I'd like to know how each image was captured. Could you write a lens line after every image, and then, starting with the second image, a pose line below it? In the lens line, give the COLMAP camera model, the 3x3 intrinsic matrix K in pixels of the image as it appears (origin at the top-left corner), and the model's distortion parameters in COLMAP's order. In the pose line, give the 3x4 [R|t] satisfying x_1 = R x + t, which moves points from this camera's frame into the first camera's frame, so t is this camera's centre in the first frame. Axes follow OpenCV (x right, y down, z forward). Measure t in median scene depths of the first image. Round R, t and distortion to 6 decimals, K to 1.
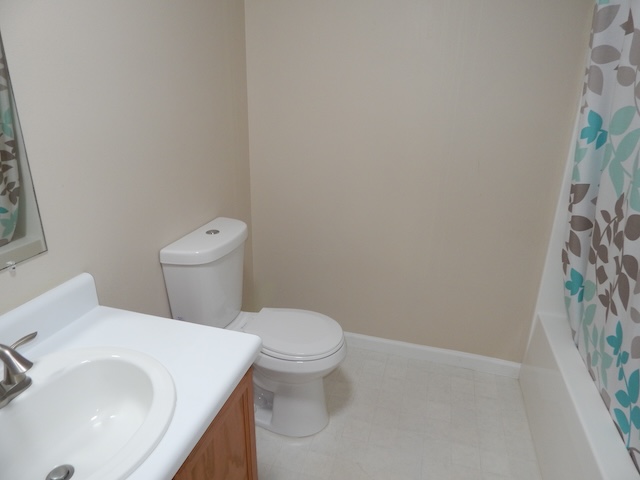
lens RADIAL K [[418.6, 0, 320.1], [0, 418.6, 238.0], [0, 0, 1]] dist [-0.004014, -0.007141]
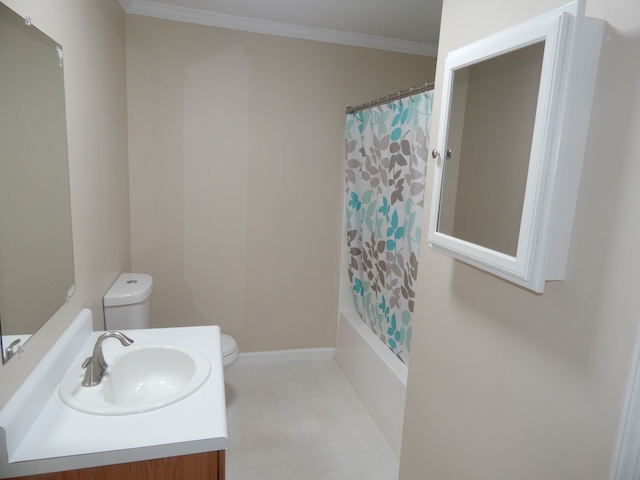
lens RADIAL K [[418.6, 0, 319.9], [0, 418.6, 240.6], [0, 0, 1]] dist [-0.004014, -0.007141]
pose [[0.859991, -0.070658, 0.505394, -0.454547], [0.147086, 0.982659, -0.112901, 0.107979], [-0.488653, 0.171430, 0.855471, -0.521270]]
